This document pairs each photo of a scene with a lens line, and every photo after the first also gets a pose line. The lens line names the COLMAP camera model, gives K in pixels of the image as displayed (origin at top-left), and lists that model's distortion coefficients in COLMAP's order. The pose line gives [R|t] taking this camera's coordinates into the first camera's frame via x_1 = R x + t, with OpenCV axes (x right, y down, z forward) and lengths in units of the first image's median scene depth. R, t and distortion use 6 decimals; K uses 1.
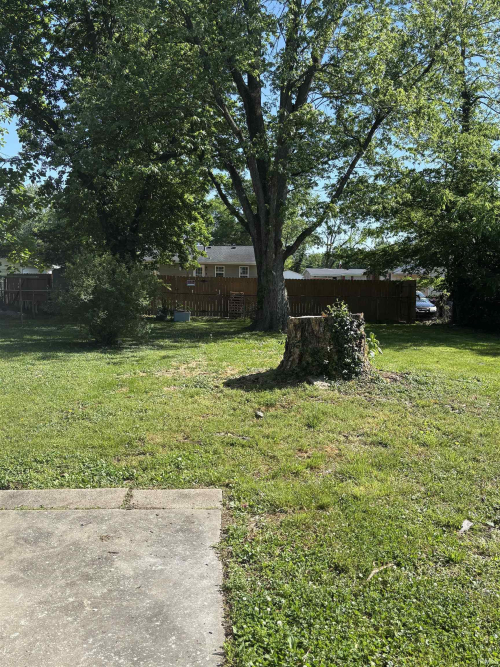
lens RADIAL K [[556.2, 0, 248.4], [0, 556.2, 350.6], [0, 0, 1]] dist [0.010430, 0.002721]
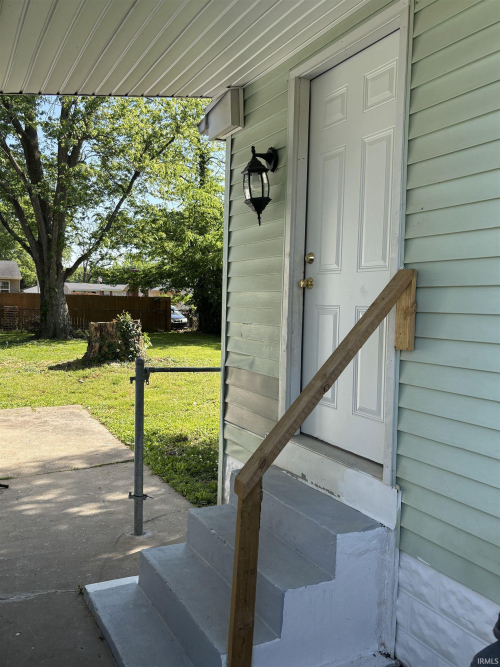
lens RADIAL K [[556.2, 0, 248.4], [0, 556.2, 350.6], [0, 0, 1]] dist [0.010430, 0.002721]
pose [[0.909146, -0.030916, 0.415329, -0.077743], [0.041481, 0.999004, -0.016440, 0.026661], [-0.414407, 0.032174, 0.909523, -0.255820]]
